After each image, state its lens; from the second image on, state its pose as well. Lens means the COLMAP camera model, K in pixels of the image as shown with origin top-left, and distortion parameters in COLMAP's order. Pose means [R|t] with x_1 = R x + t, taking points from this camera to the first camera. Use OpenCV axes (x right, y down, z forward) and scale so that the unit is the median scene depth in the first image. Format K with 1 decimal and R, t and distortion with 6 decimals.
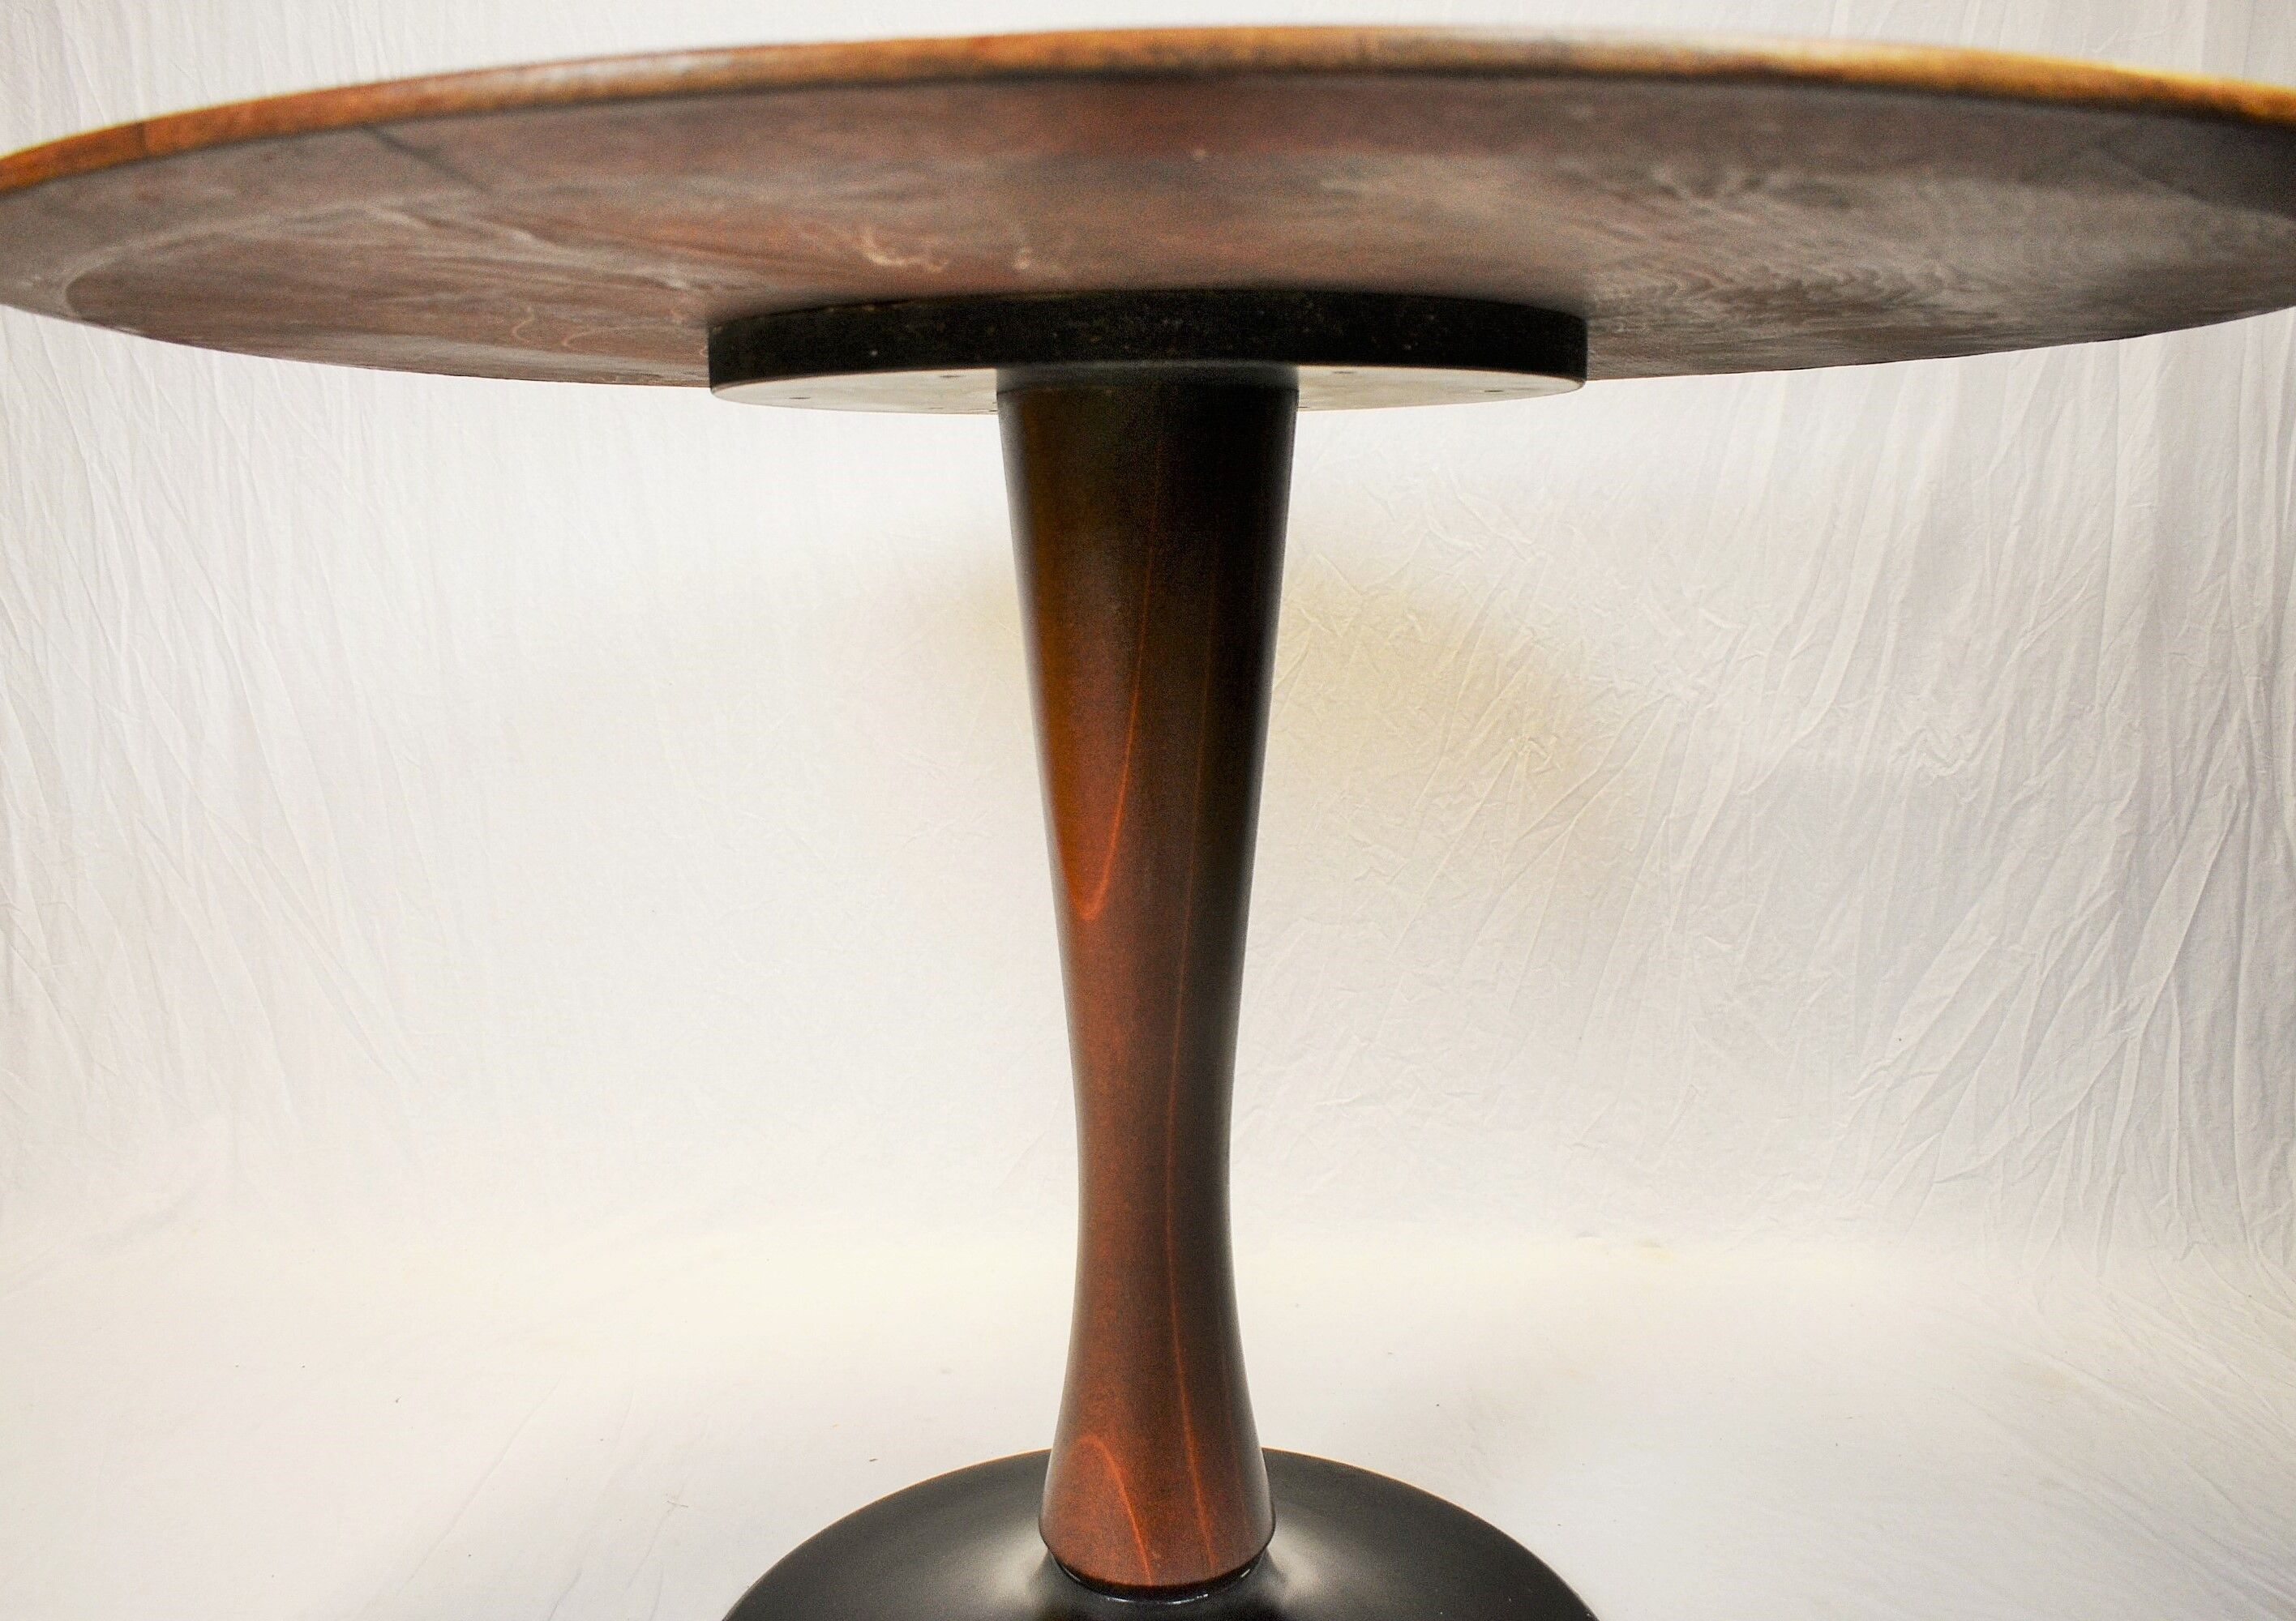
lens RADIAL K [[1854.7, 0, 1128.5], [0, 1854.7, 818.5], [0, 0, 1]] dist [-0.014101, 0.005743]
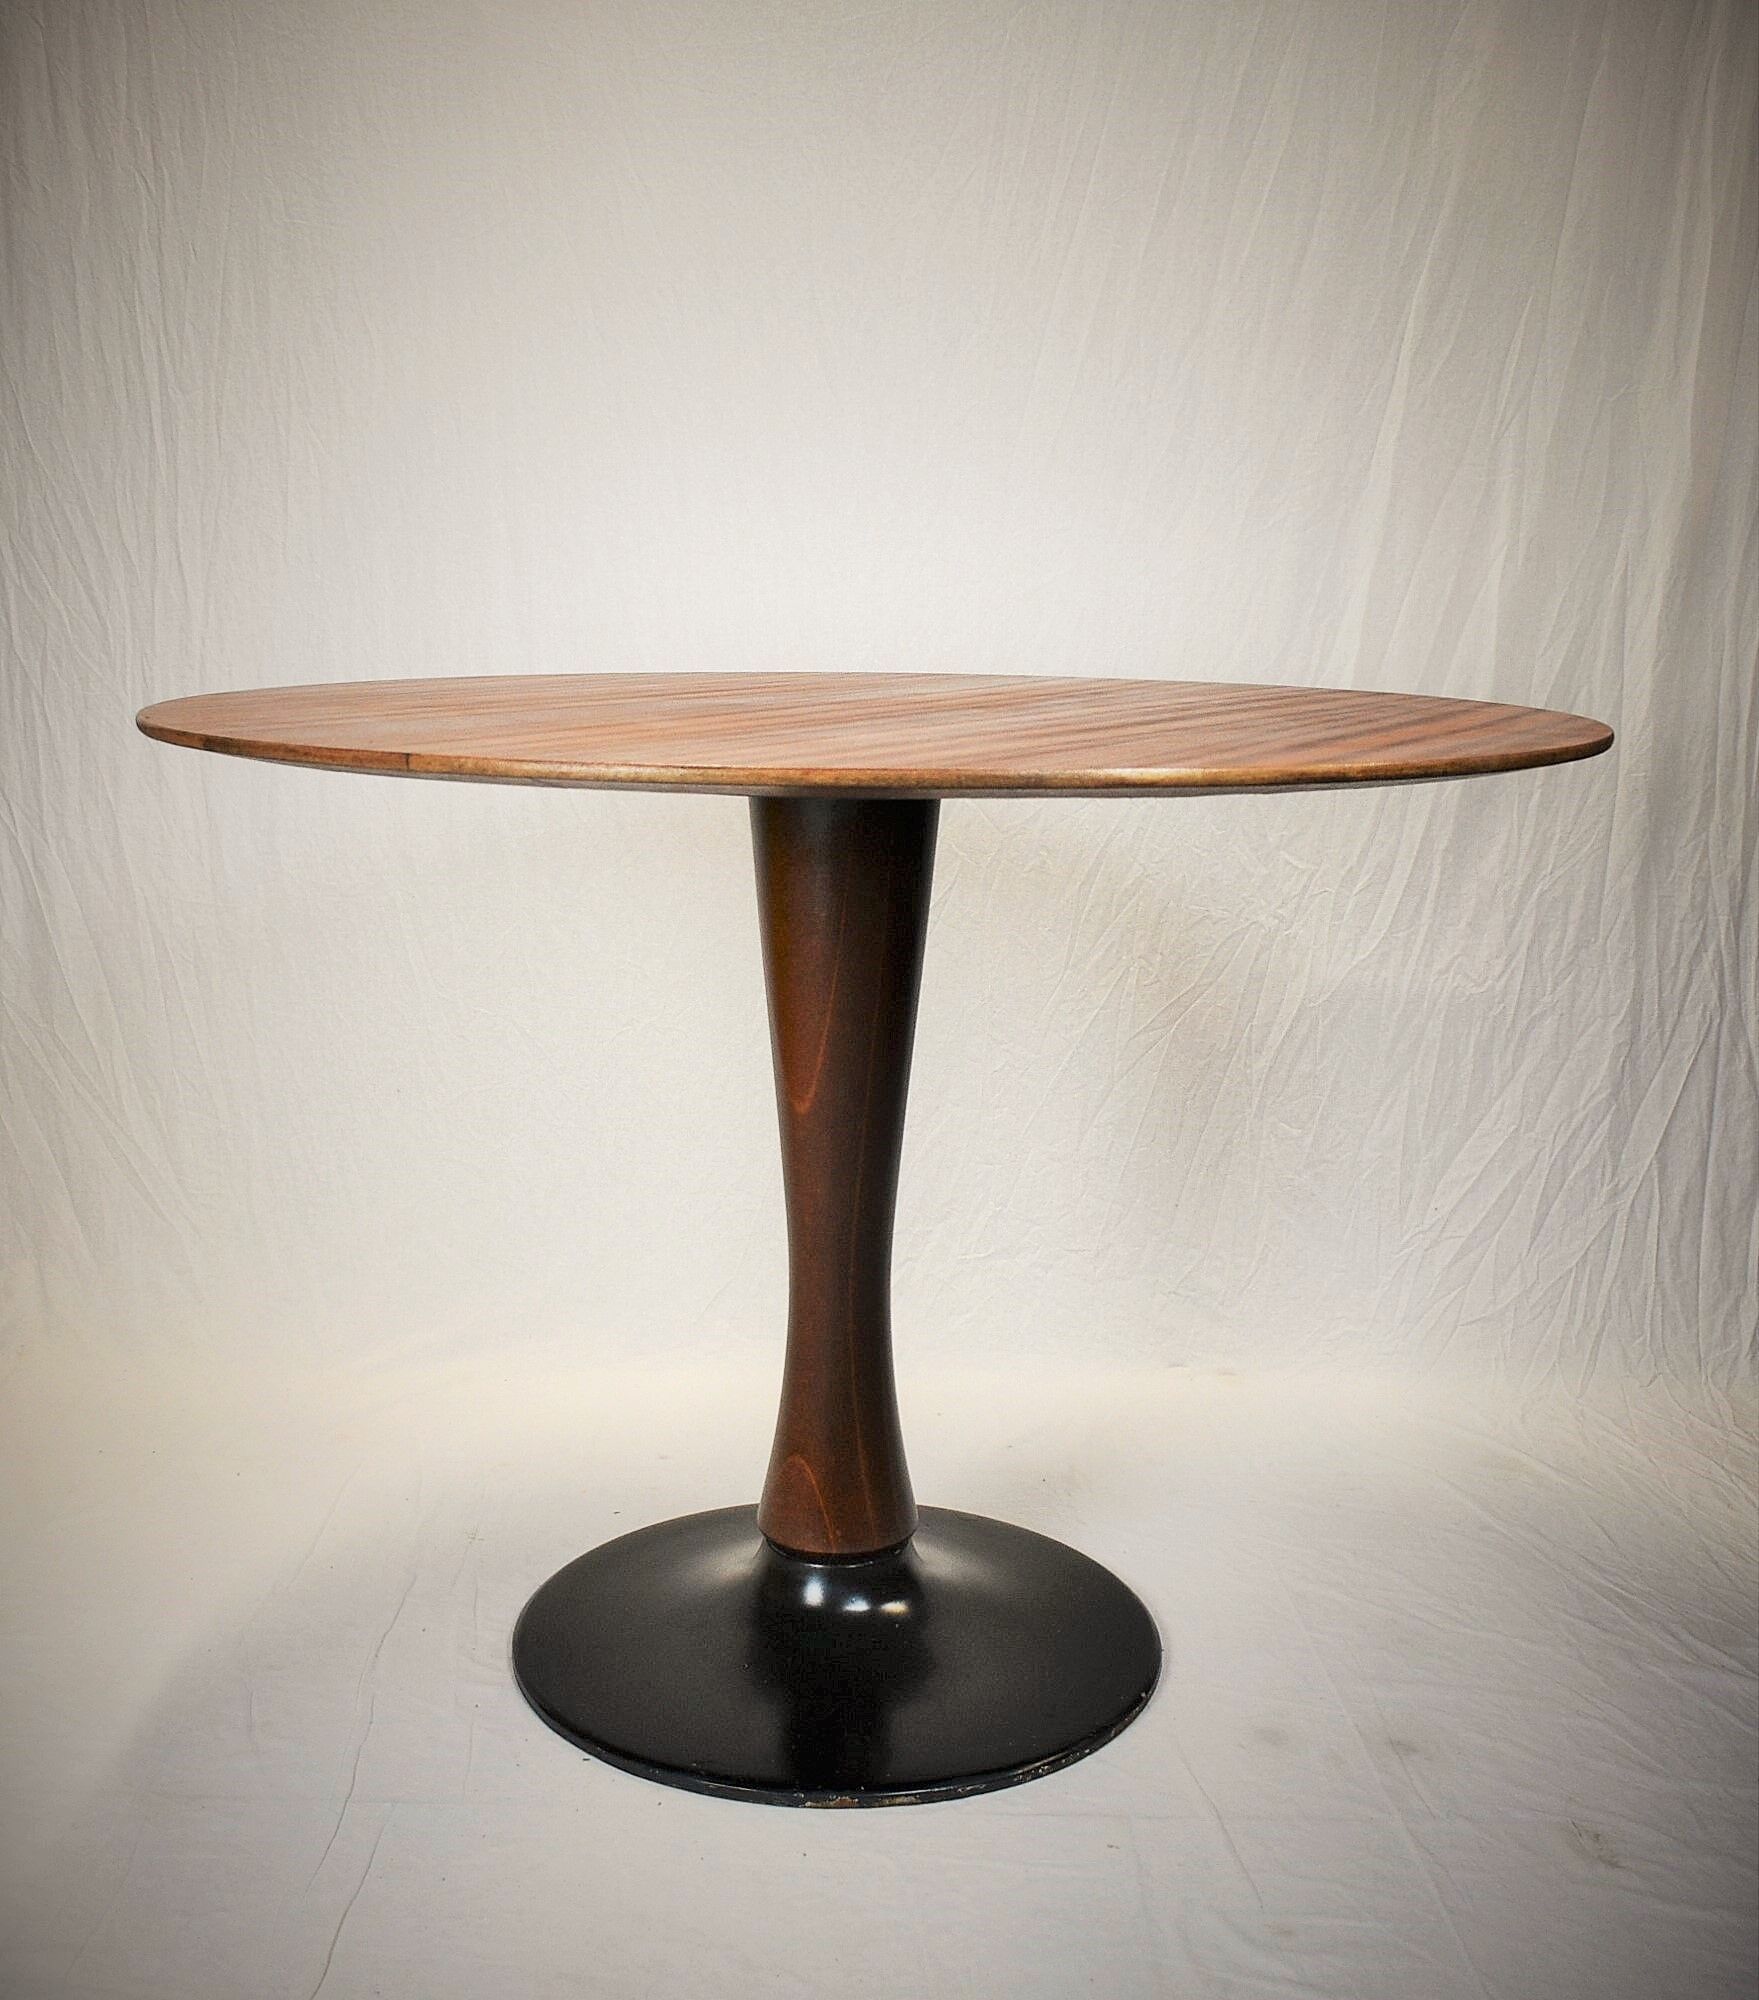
lens RADIAL K [[2290.5, 0, 836.5], [0, 2290.5, 1012.8], [0, 0, 1]] dist [-0.010546, 0.000033]
pose [[0.999248, 0.012765, 0.036623, -0.034795], [-0.013649, 0.999619, 0.023999, -0.040642], [-0.036303, -0.024481, 0.999041, -0.490098]]
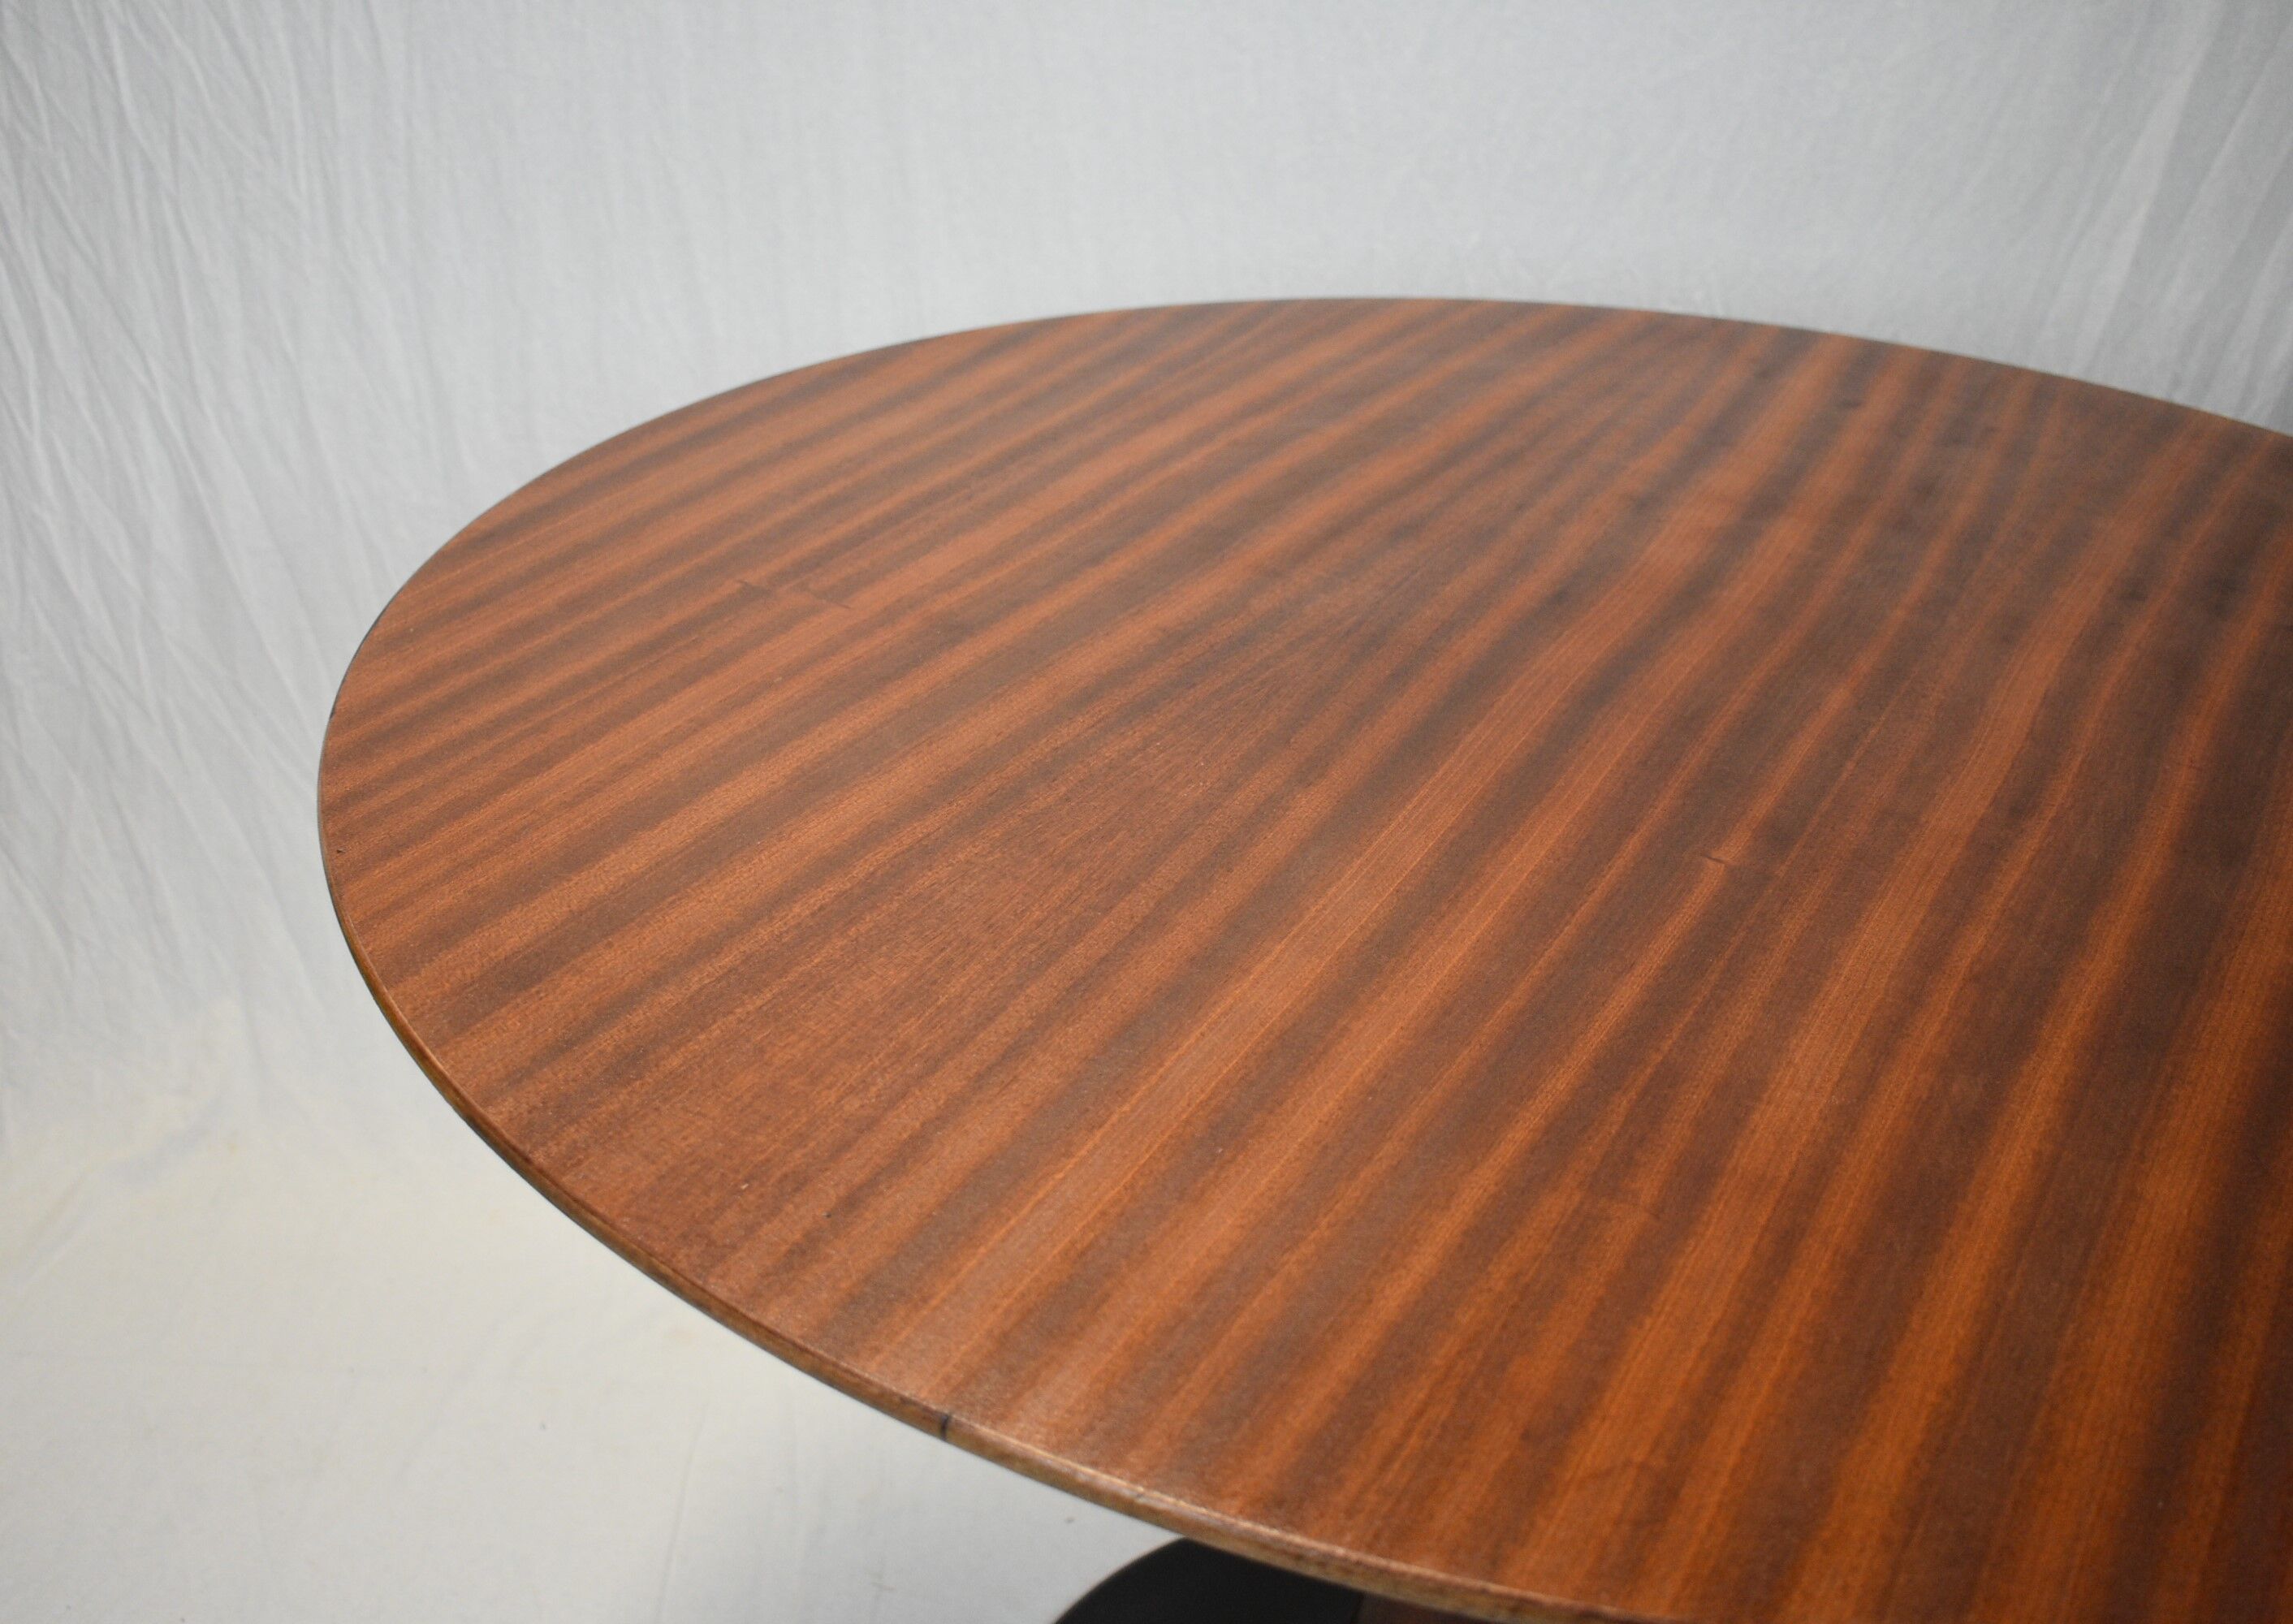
lens RADIAL K [[2307.1, 0, 1083.0], [0, 2307.1, 814.4], [0, 0, 1]] dist [-0.022867, -0.000676]
pose [[0.998836, 0.017866, 0.044798, -0.147267], [-0.031473, 0.945280, 0.324737, -0.301546], [-0.036544, -0.325769, 0.944743, -0.010732]]
